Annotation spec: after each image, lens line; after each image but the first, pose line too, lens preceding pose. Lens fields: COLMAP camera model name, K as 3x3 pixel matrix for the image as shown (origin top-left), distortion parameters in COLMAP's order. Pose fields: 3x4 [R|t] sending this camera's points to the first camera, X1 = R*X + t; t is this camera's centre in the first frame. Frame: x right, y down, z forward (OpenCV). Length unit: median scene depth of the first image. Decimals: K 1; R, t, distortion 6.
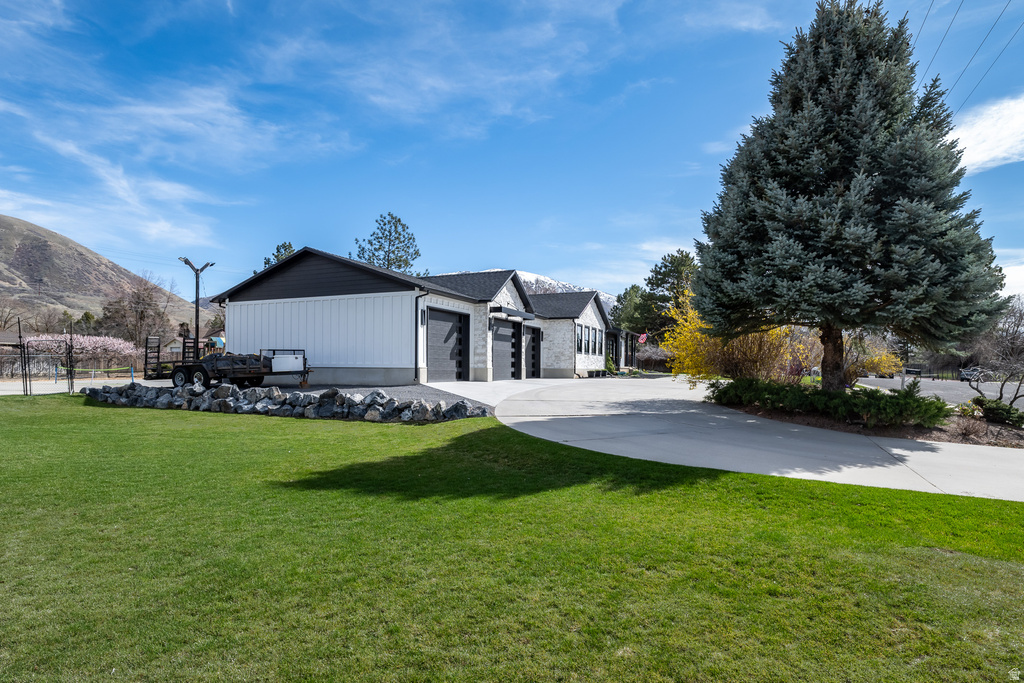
lens RADIAL K [[505.8, 0, 512.0], [0, 505.8, 341.5], [0, 0, 1]] dist [0.000807, -0.000013]
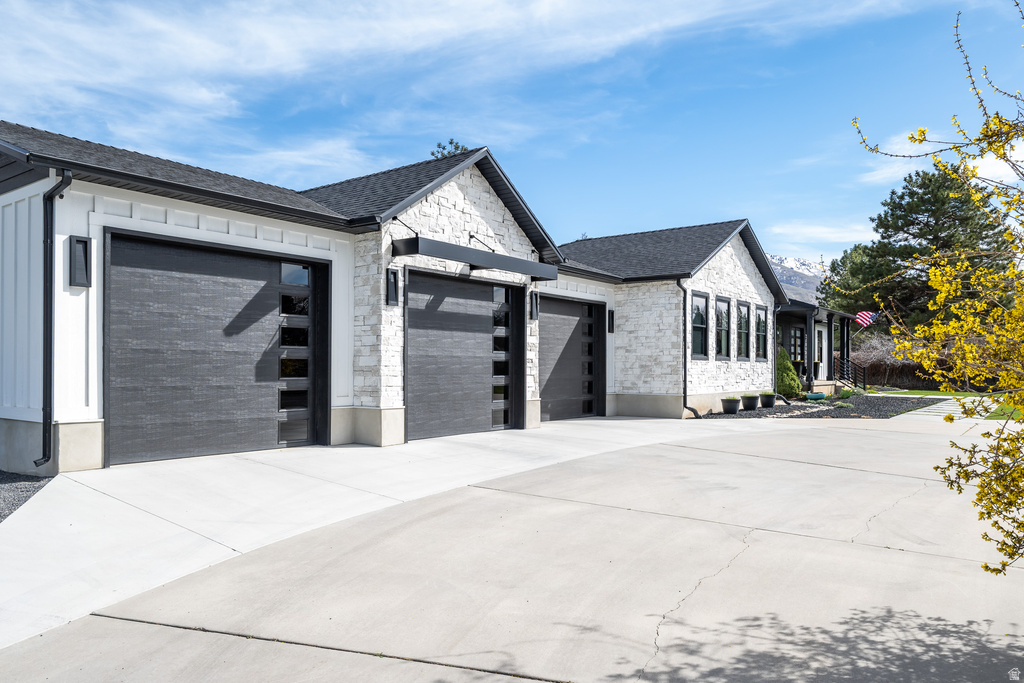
lens RADIAL K [[716.7, 0, 512.0], [0, 716.7, 341.5], [0, 0, 1]] dist [-0.004783, -0.002437]
pose [[0.977135, -0.009980, -0.212386, 0.109222], [0.012225, 0.999882, 0.009263, 0.000552], [0.212269, -0.011647, 0.977142, 0.374238]]
